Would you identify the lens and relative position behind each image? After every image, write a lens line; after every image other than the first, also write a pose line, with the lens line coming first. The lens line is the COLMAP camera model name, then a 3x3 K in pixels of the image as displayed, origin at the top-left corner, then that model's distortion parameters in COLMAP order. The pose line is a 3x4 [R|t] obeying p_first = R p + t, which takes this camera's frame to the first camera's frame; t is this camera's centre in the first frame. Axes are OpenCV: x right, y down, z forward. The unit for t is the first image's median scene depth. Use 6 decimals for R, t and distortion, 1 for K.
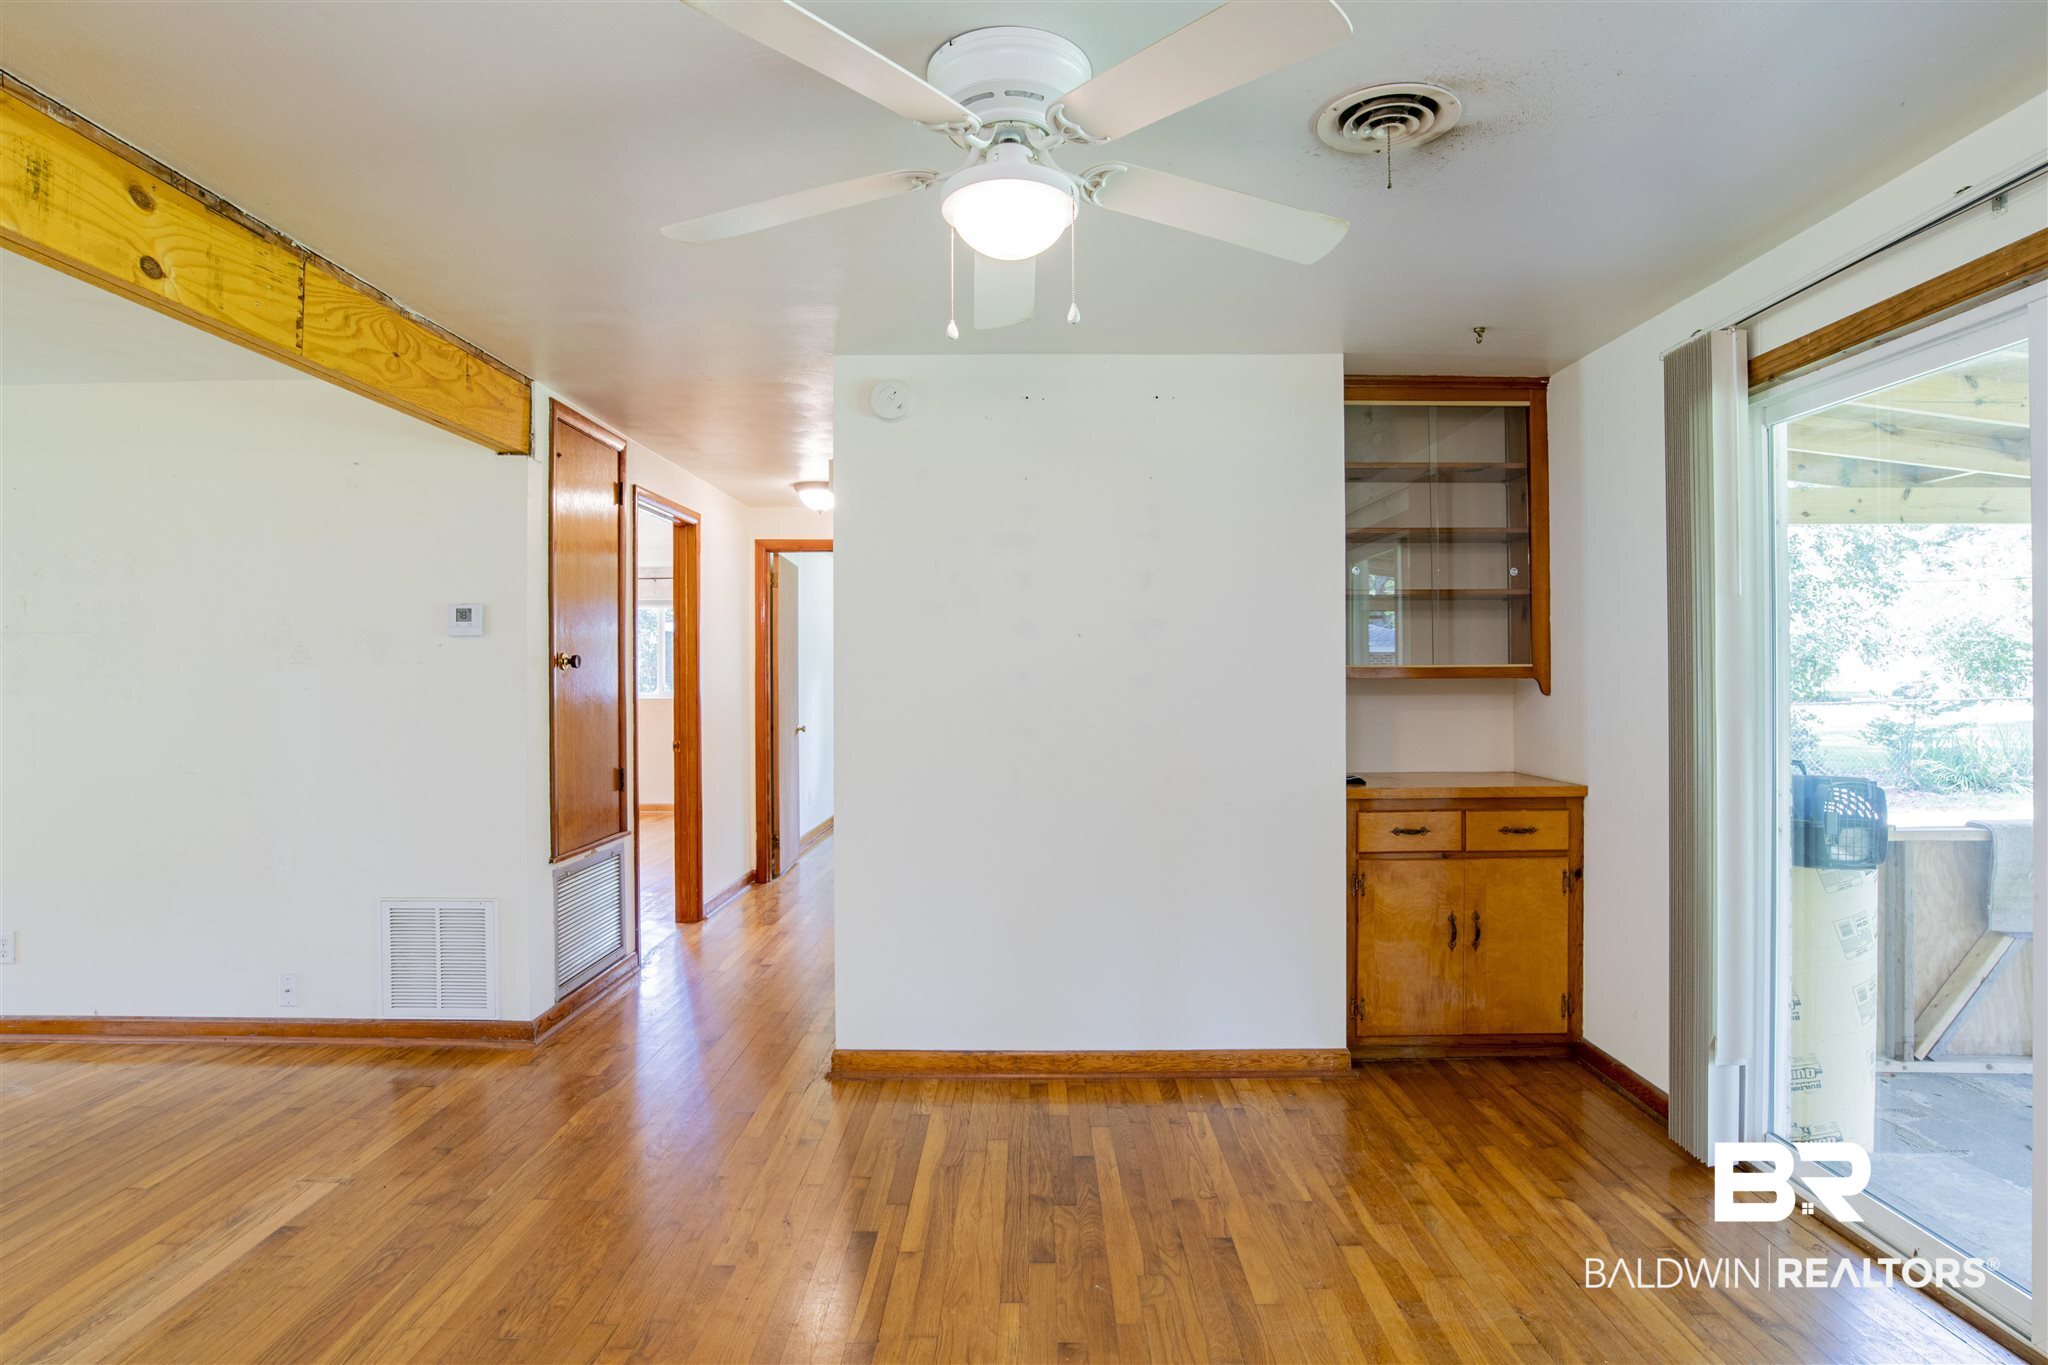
lens RADIAL K [[1096.7, 0, 1031.1], [0, 1096.7, 667.0], [0, 0, 1]] dist [-0.060871, 0.023098]
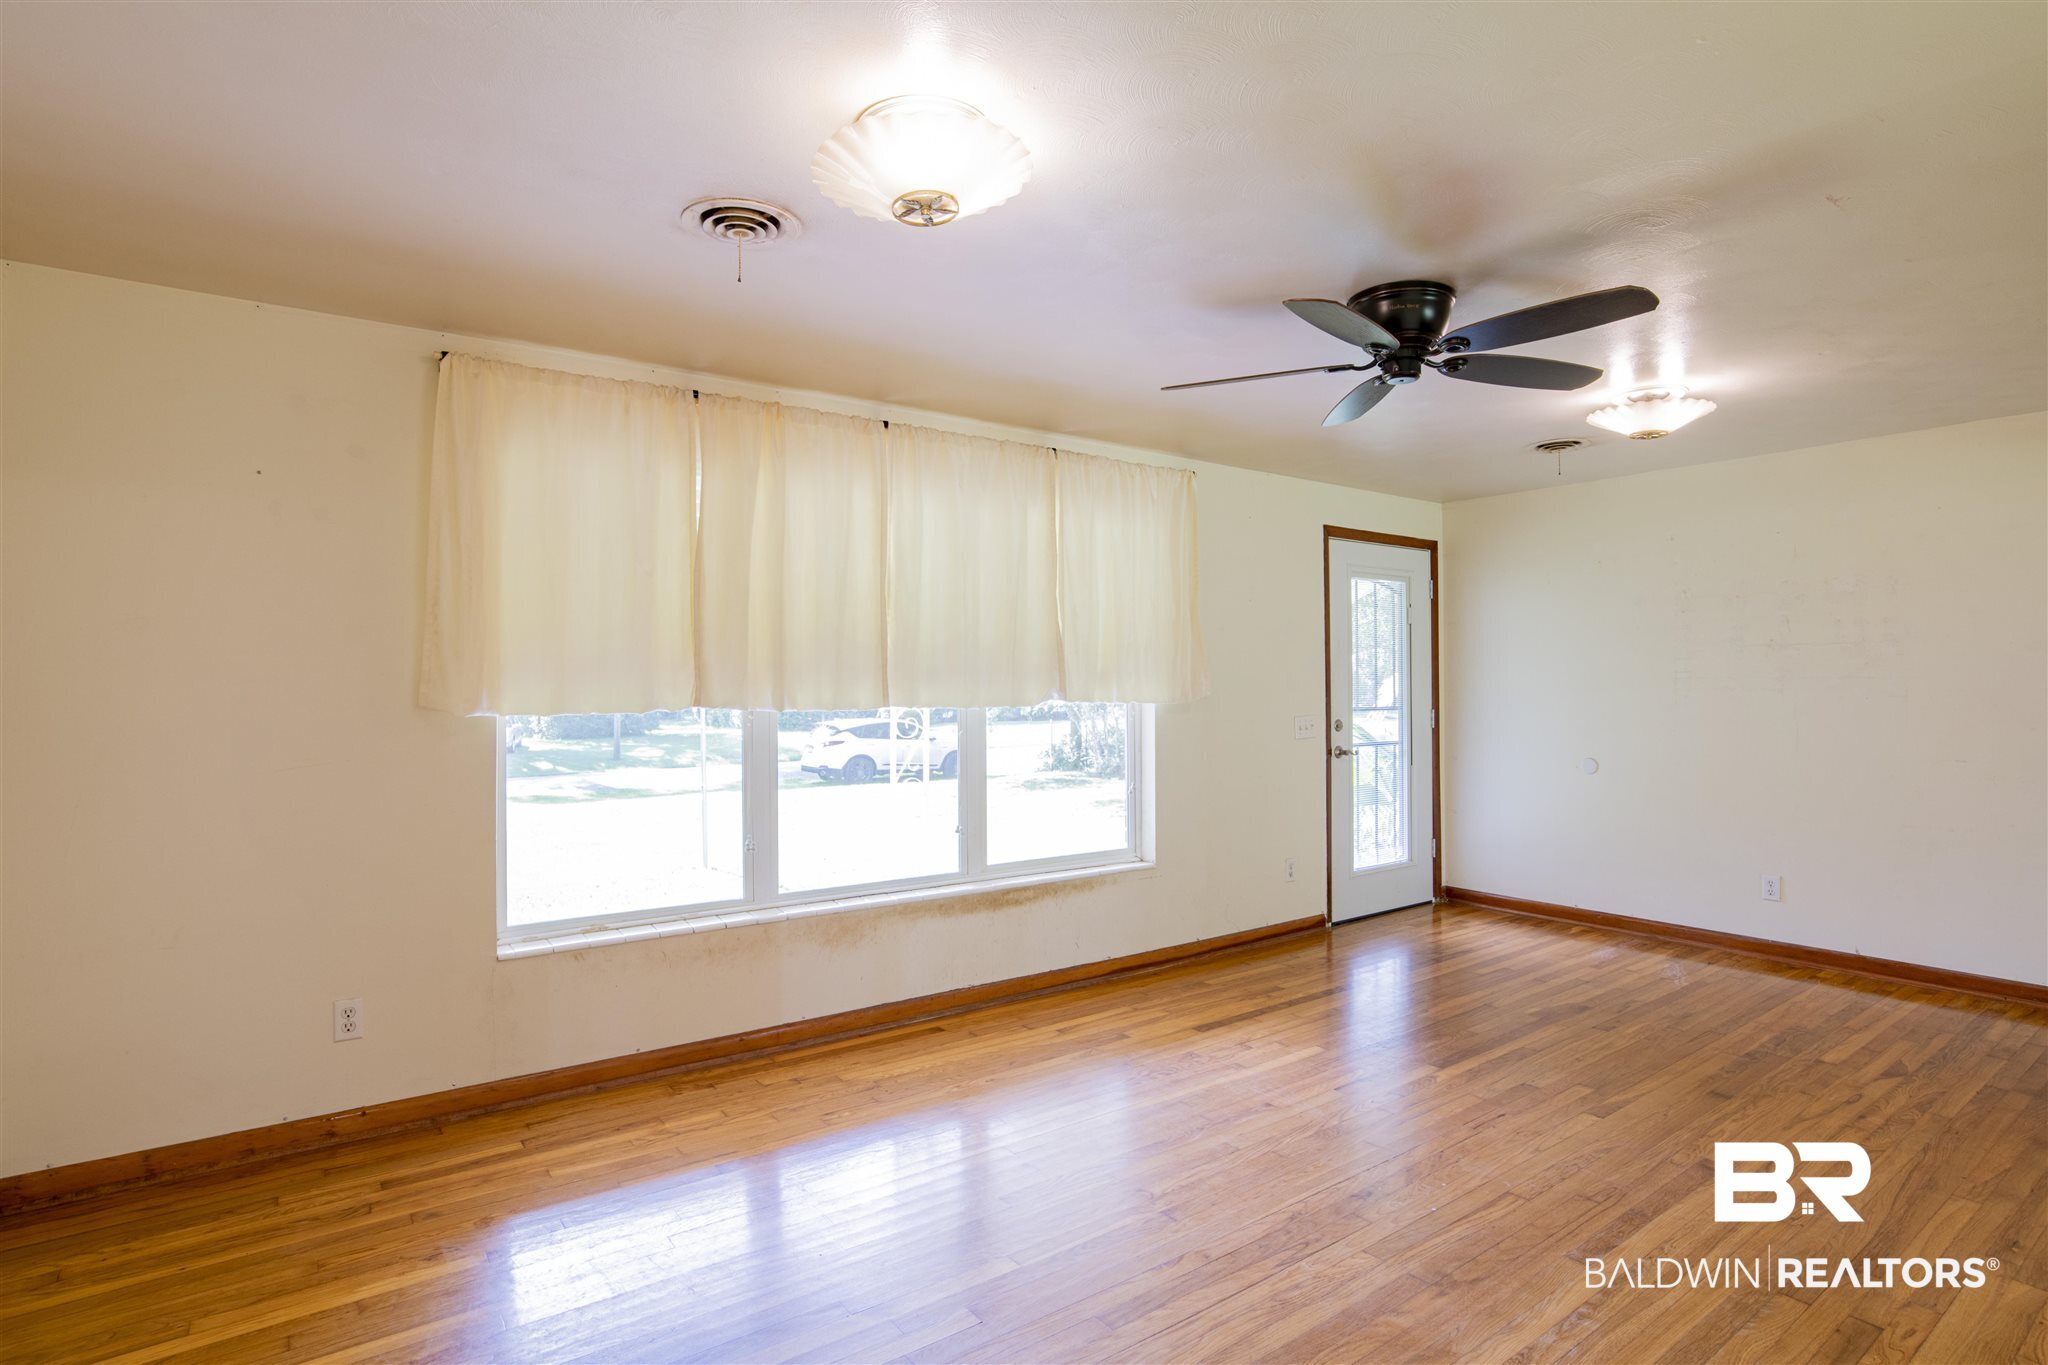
lens RADIAL K [[1044.0, 0, 1034.3], [0, 1044.0, 672.0], [0, 0, 1]] dist [-0.063654, 0.024063]
pose [[0.592791, -0.004198, -0.805346, -0.538954], [0.006061, 0.999981, -0.000752, -0.003699], [0.805334, -0.004435, 0.592805, -0.494118]]
